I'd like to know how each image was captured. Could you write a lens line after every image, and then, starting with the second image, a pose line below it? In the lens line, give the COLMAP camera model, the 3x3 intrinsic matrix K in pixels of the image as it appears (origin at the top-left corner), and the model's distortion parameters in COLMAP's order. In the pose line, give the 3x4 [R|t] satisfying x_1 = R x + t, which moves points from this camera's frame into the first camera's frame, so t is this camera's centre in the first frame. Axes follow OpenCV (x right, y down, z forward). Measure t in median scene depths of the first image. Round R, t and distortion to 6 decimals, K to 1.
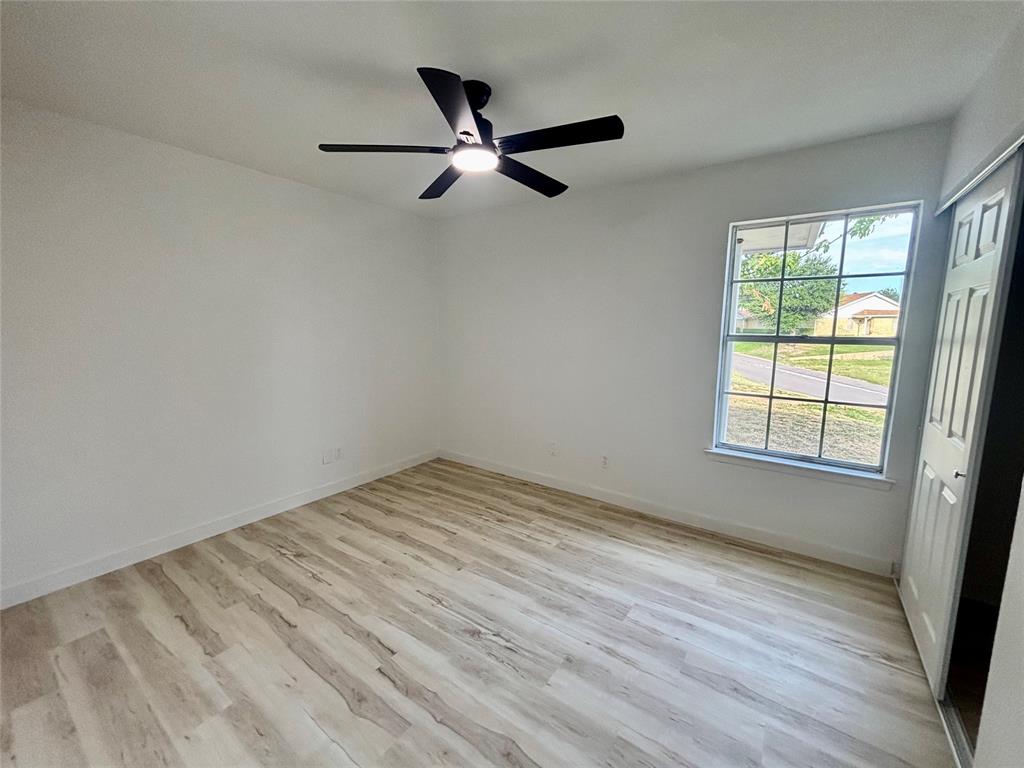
lens RADIAL K [[415.4, 0, 515.6], [0, 415.4, 384.5], [0, 0, 1]] dist [0.004106, -0.001208]
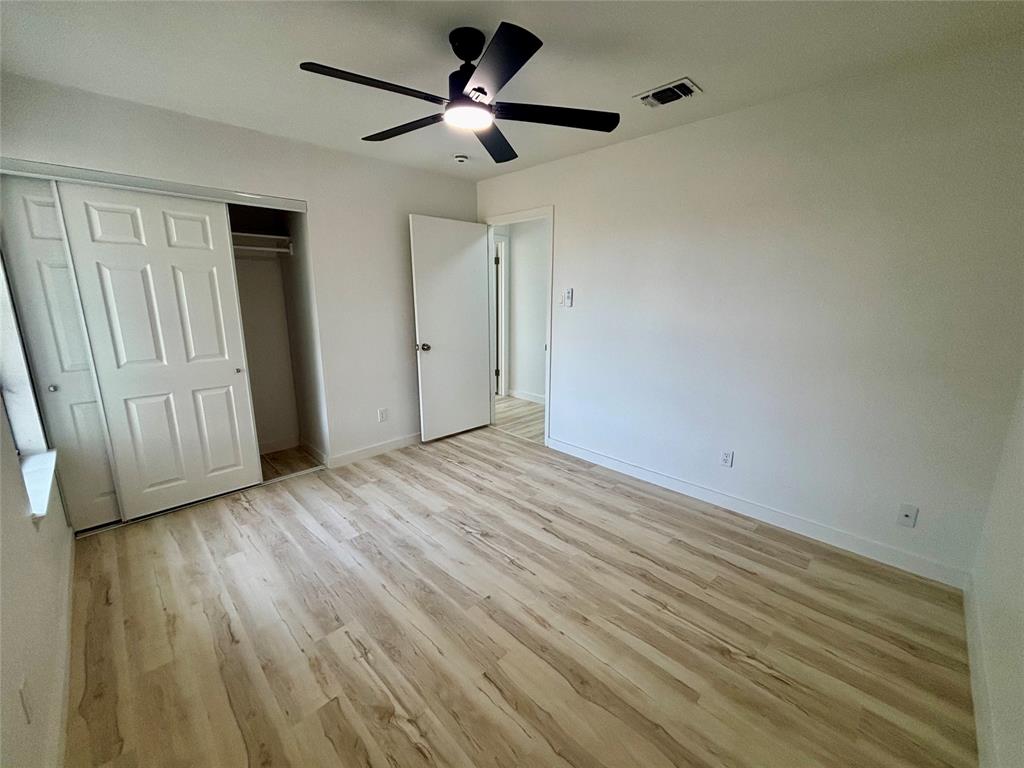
lens RADIAL K [[415.4, 0, 512.1], [0, 415.4, 382.2], [0, 0, 1]] dist [0.004106, -0.001208]
pose [[-0.985042, -0.045505, 0.166197, -0.316365], [0.015328, 0.937537, 0.347547, -0.247791], [-0.171631, 0.344896, -0.922816, 1.703070]]
